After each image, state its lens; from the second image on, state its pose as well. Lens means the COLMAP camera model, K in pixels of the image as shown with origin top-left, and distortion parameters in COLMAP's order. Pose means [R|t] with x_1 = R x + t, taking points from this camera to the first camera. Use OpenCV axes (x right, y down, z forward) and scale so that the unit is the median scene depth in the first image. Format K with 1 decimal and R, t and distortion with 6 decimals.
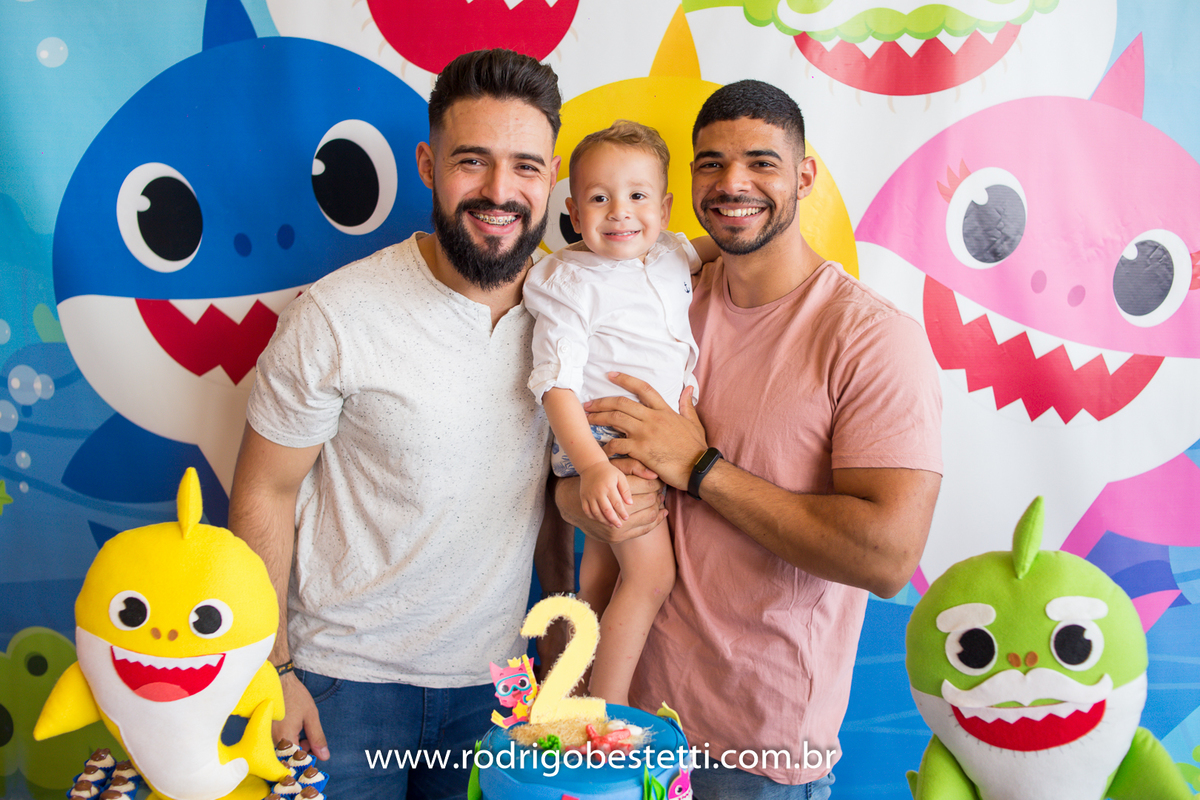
lens RADIAL K [[1191.7, 0, 599.0], [0, 1191.7, 402.0], [0, 0, 1]] dist [-0.130049, 0.063705]
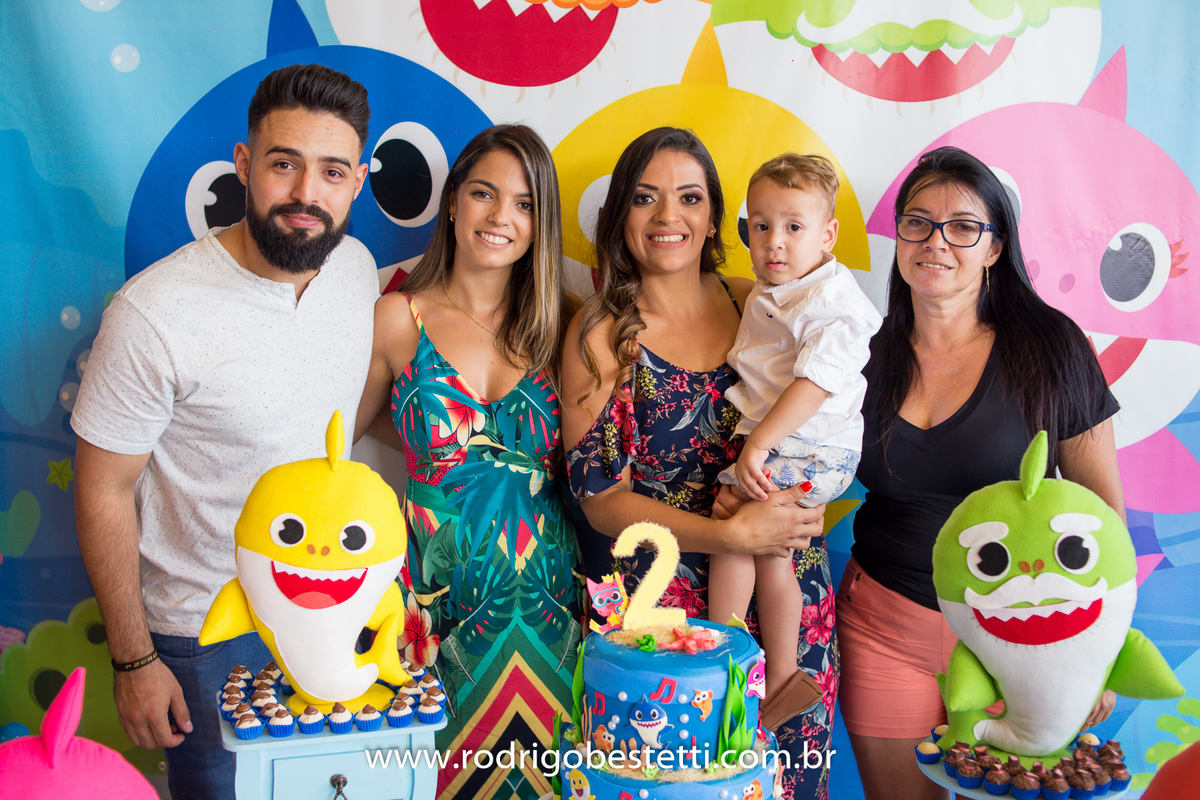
lens RADIAL K [[1255.3, 0, 566.0], [0, 1255.3, 402.7], [0, 0, 1]] dist [-0.127972, 0.050537]
pose [[0.999877, -0.002728, 0.015467, -0.130861], [0.003047, 0.999782, -0.020655, 0.071199], [-0.015408, 0.020699, 0.999667, -0.239388]]
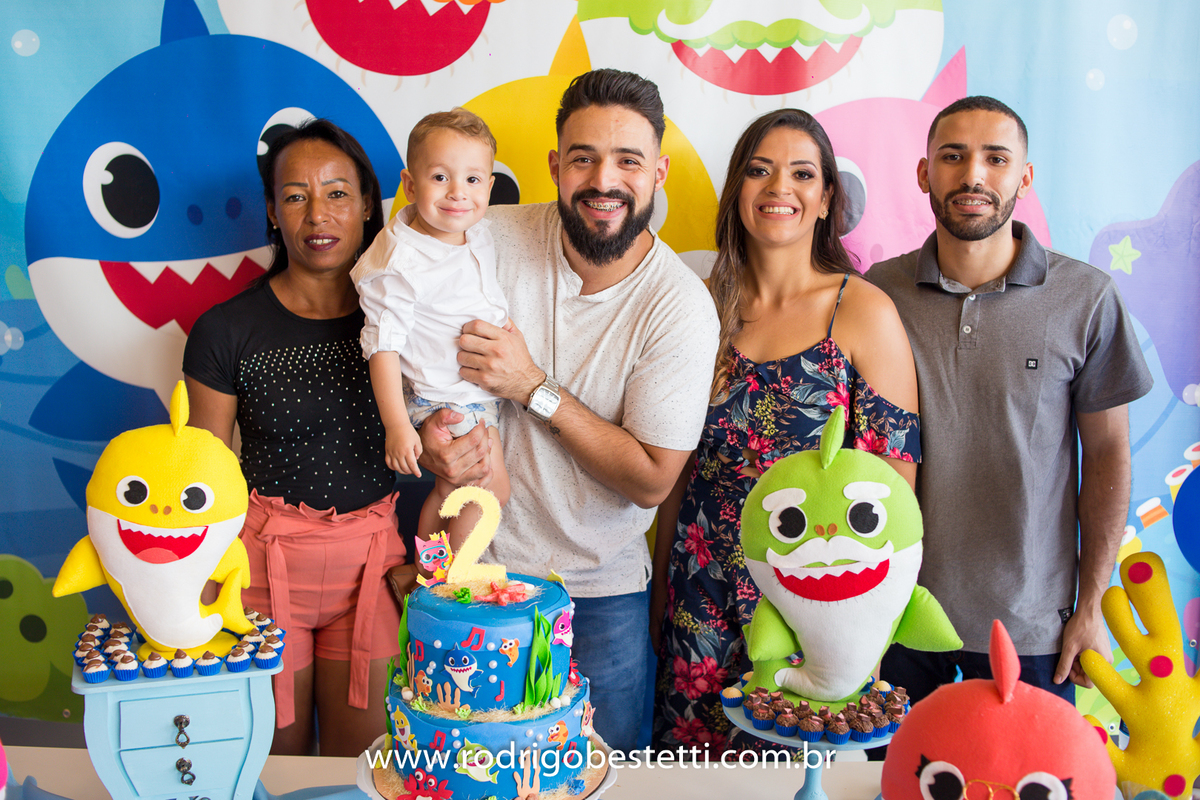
lens RADIAL K [[1201.3, 0, 601.4], [0, 1201.3, 404.1], [0, 0, 1]] dist [-0.132116, 0.063781]
pose [[0.997099, 0.003173, 0.076051, 0.009119], [-0.003837, 0.999956, 0.008592, 0.065001], [-0.076021, -0.008859, 0.997067, -0.296111]]
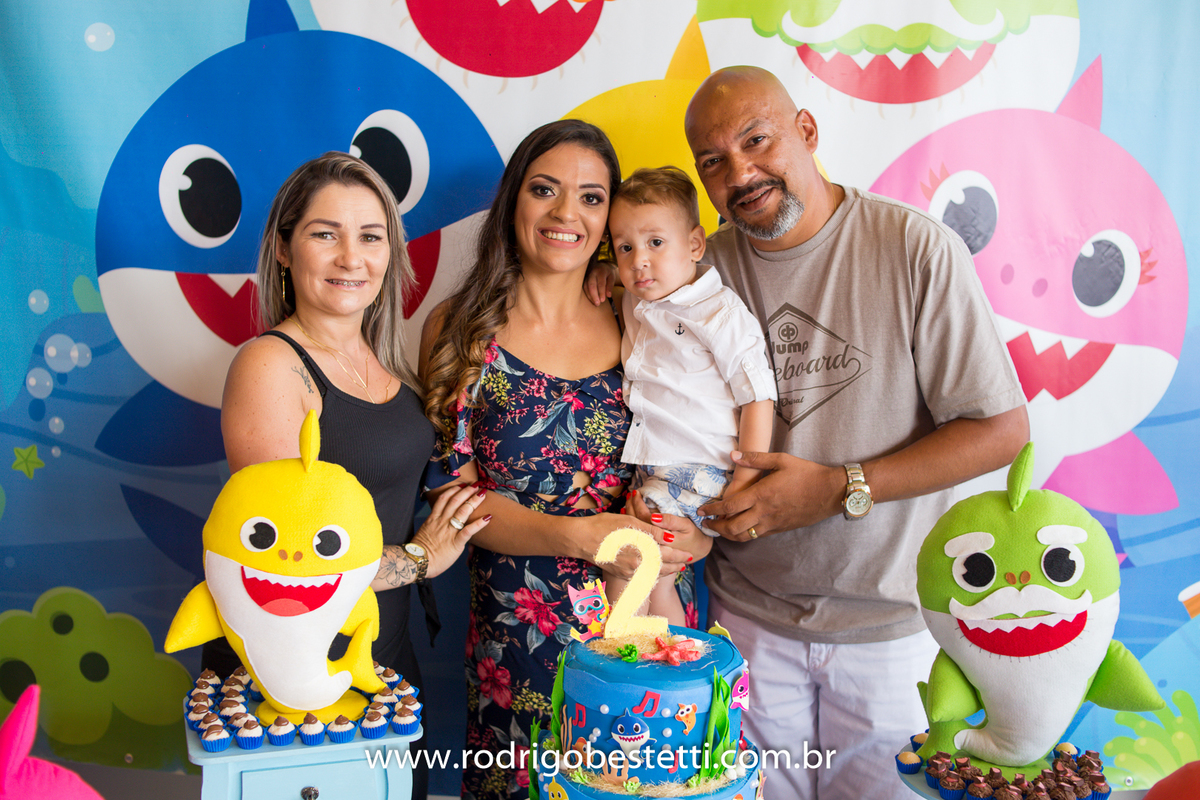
lens RADIAL K [[1201.3, 0, 601.4], [0, 1201.3, 404.1], [0, 0, 1]] dist [-0.132116, 0.063781]
pose [[0.997236, 0.013495, 0.073064, -0.145945], [-0.013265, 0.999905, -0.003642, 0.048650], [-0.073107, 0.002663, 0.997321, -0.153973]]
